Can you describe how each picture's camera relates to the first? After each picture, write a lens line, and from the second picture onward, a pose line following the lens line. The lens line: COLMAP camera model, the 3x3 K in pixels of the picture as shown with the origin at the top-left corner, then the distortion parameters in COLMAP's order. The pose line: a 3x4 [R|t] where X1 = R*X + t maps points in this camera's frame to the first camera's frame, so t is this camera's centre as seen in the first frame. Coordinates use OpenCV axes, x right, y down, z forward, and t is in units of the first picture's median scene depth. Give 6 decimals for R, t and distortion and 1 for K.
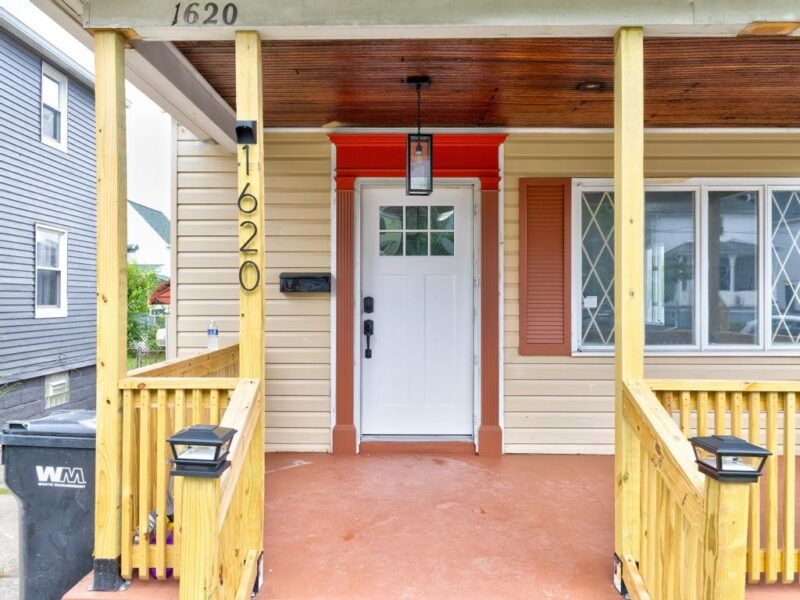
lens RADIAL K [[605.7, 0, 400.0], [0, 605.7, 300.0], [0, 0, 1]] dist [-0.001814, -0.001430]
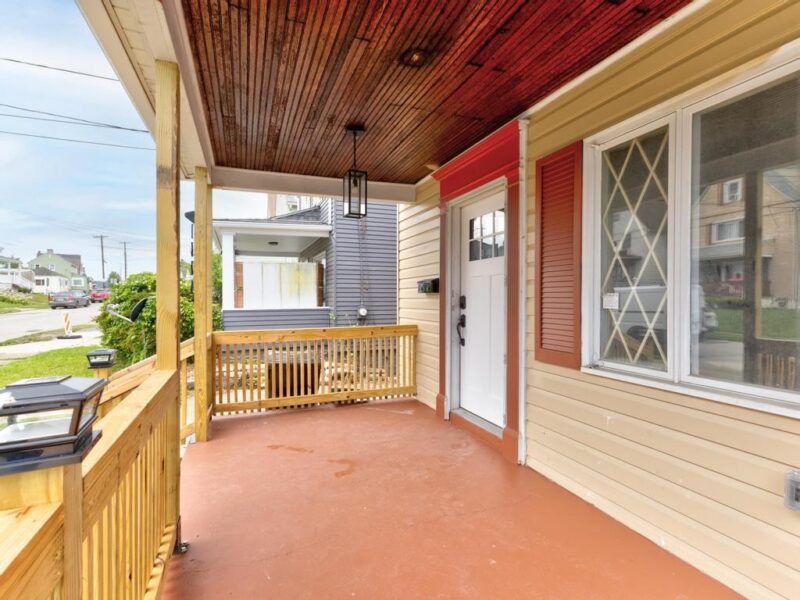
lens RADIAL K [[396.2, 0, 400.0], [0, 396.2, 300.0], [0, 0, 1]] dist [0.000527, 0.000081]
pose [[0.384312, 0.004744, -0.923191, 0.658533], [0.001876, 0.999981, 0.005919, -0.001585], [0.923201, -0.004006, 0.384296, 0.591943]]
